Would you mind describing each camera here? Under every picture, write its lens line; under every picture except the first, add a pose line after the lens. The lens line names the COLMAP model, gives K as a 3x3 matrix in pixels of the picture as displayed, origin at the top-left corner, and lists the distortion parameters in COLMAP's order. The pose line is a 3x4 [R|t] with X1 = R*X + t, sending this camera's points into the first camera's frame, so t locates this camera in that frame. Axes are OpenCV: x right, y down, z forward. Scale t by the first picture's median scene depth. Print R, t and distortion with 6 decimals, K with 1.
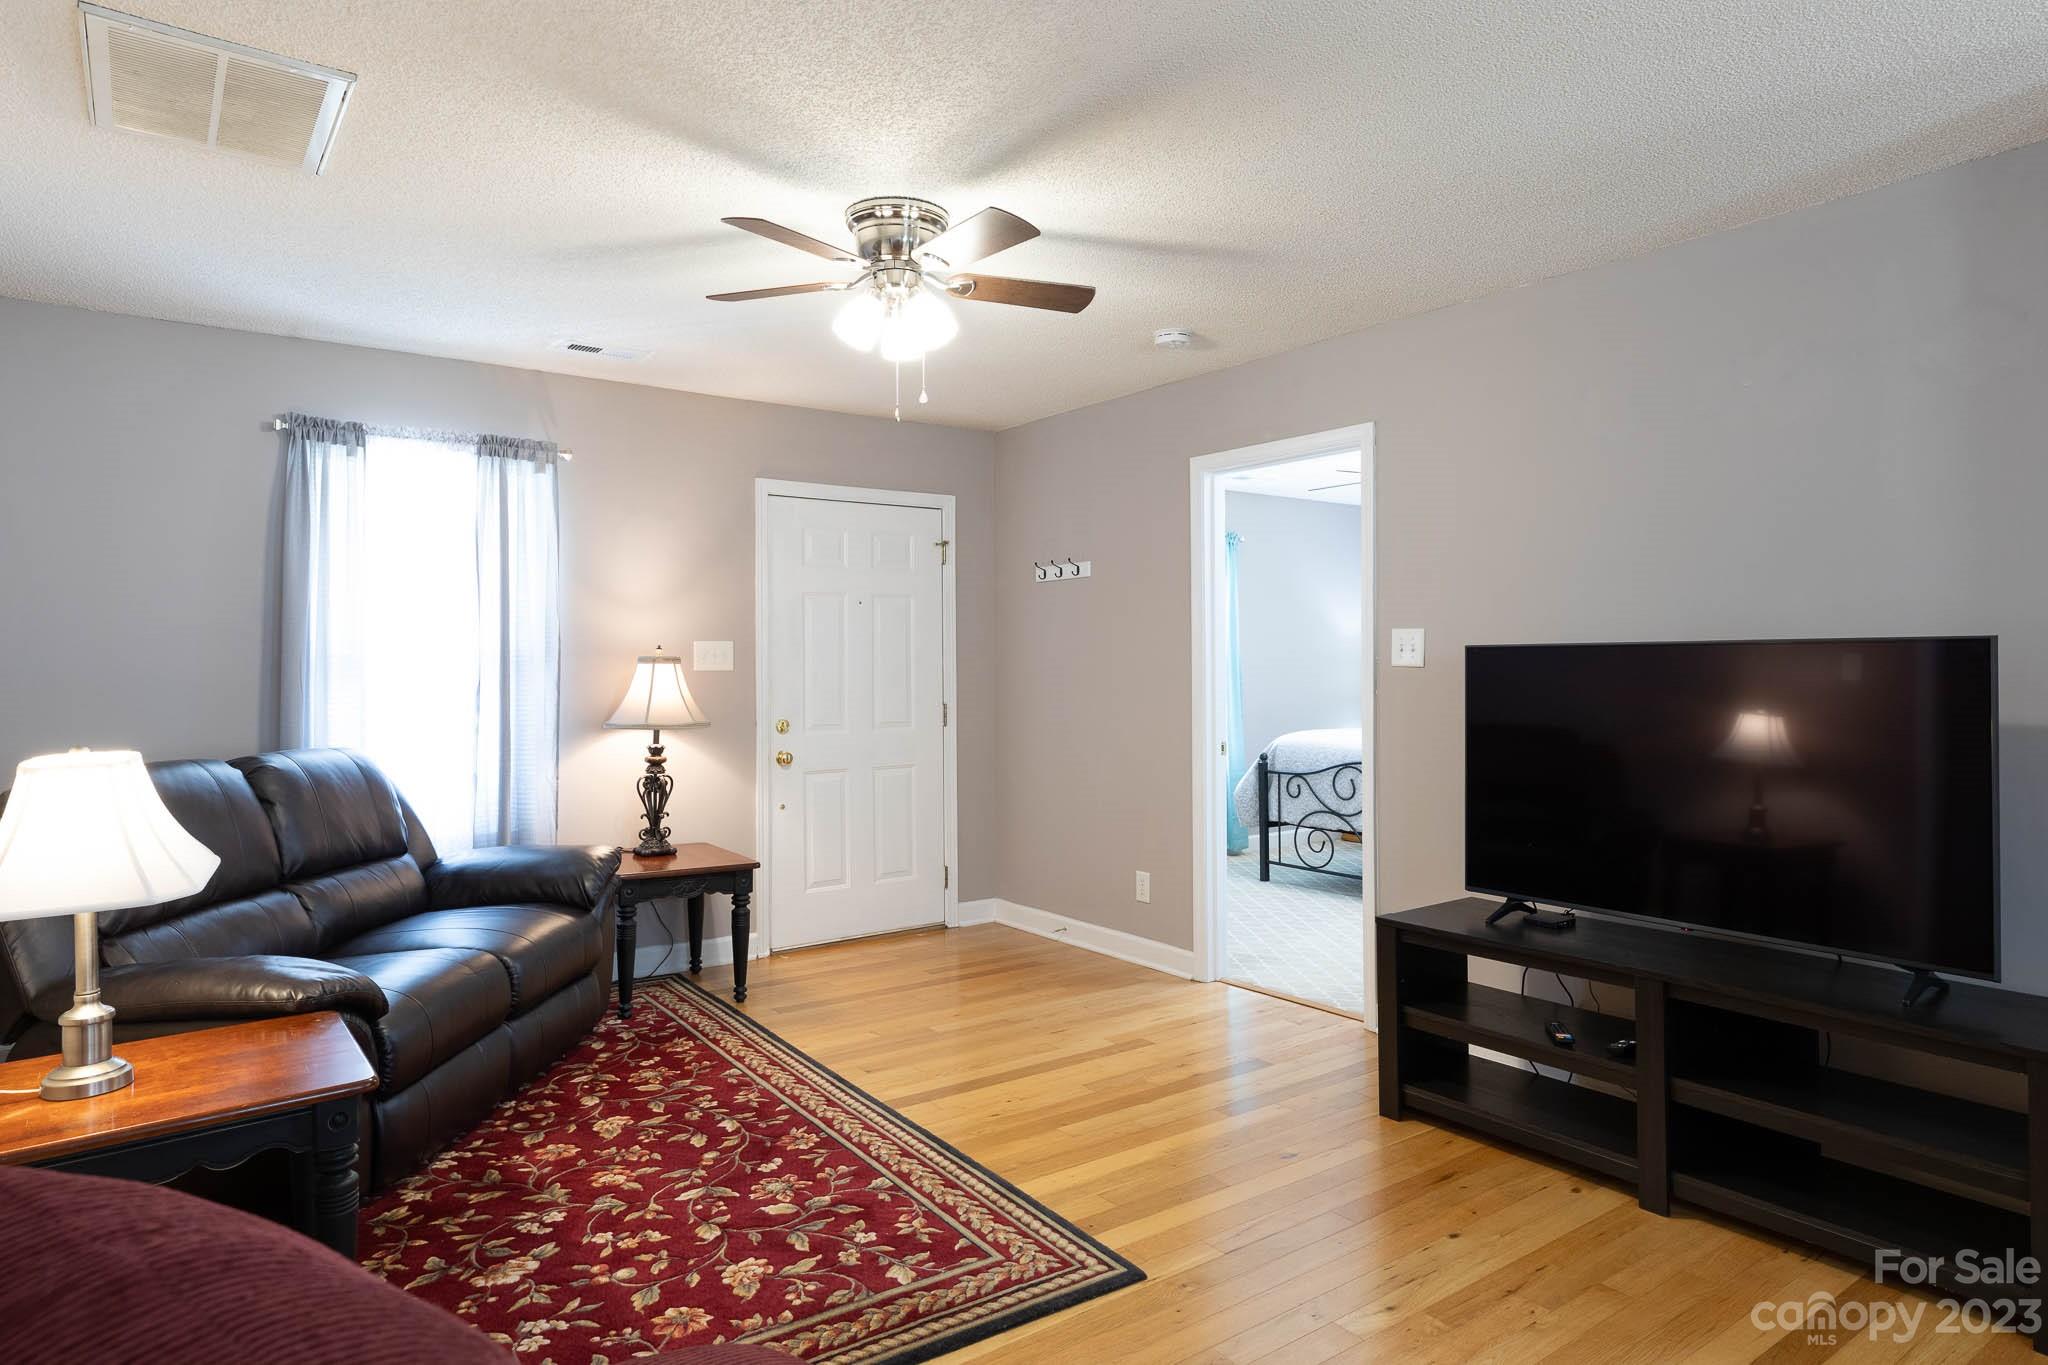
lens RADIAL K [[1191.9, 0, 1018.0], [0, 1191.9, 643.6], [0, 0, 1]] dist [0.005203, 0.000535]
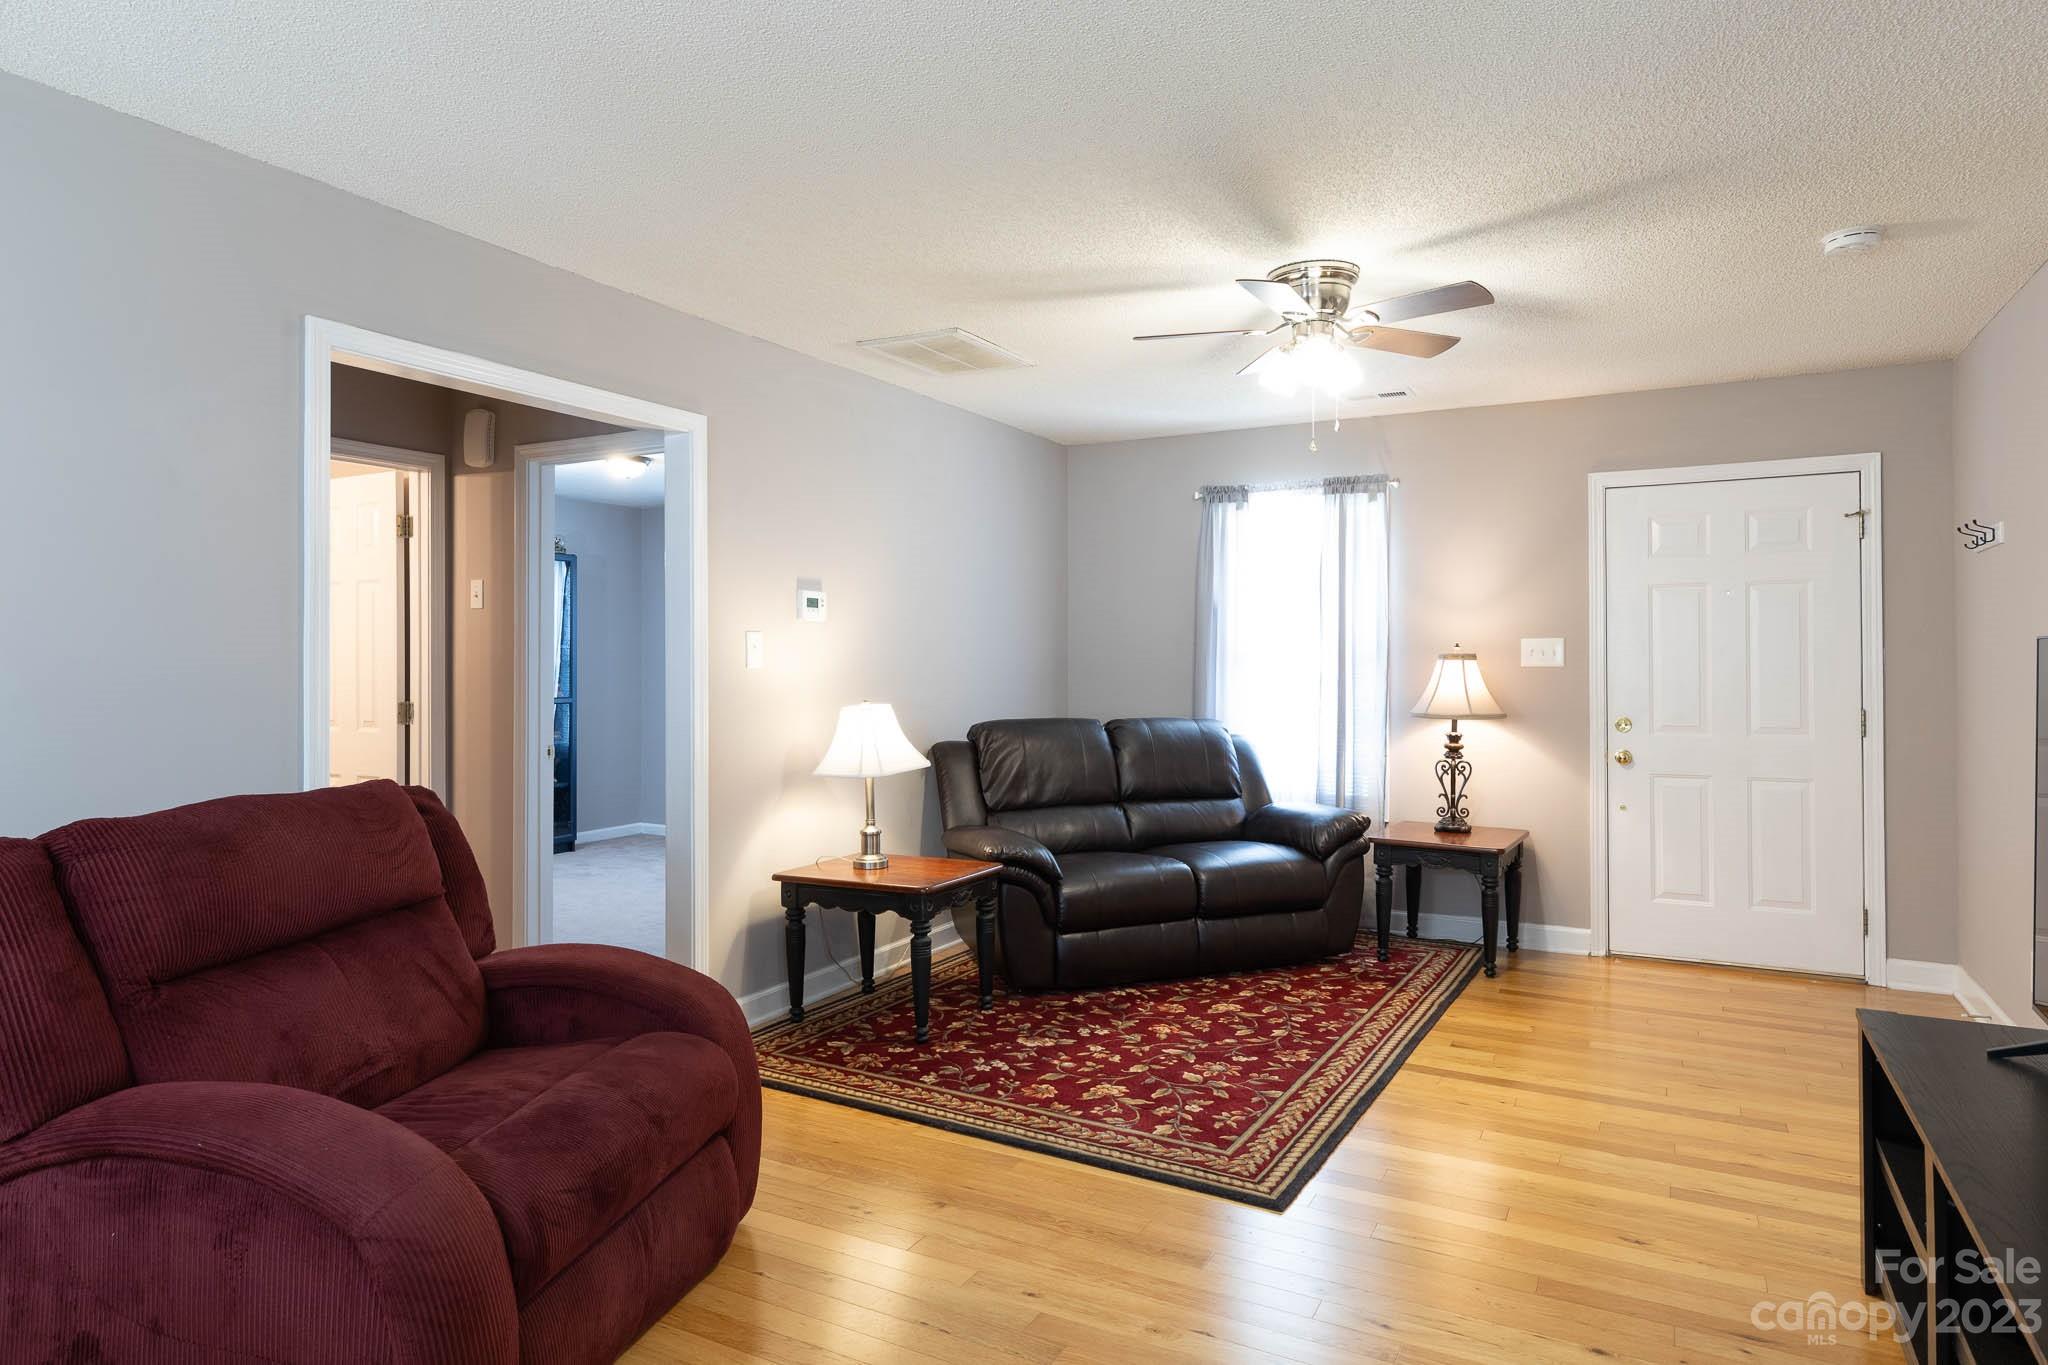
lens RADIAL K [[1191.9, 0, 1018.0], [0, 1191.9, 643.6], [0, 0, 1]] dist [0.005203, 0.000535]
pose [[0.429142, -0.009267, -0.903189, 0.788980], [0.015629, 0.999874, -0.002833, -0.002315], [0.903102, -0.012901, 0.429233, 0.233800]]
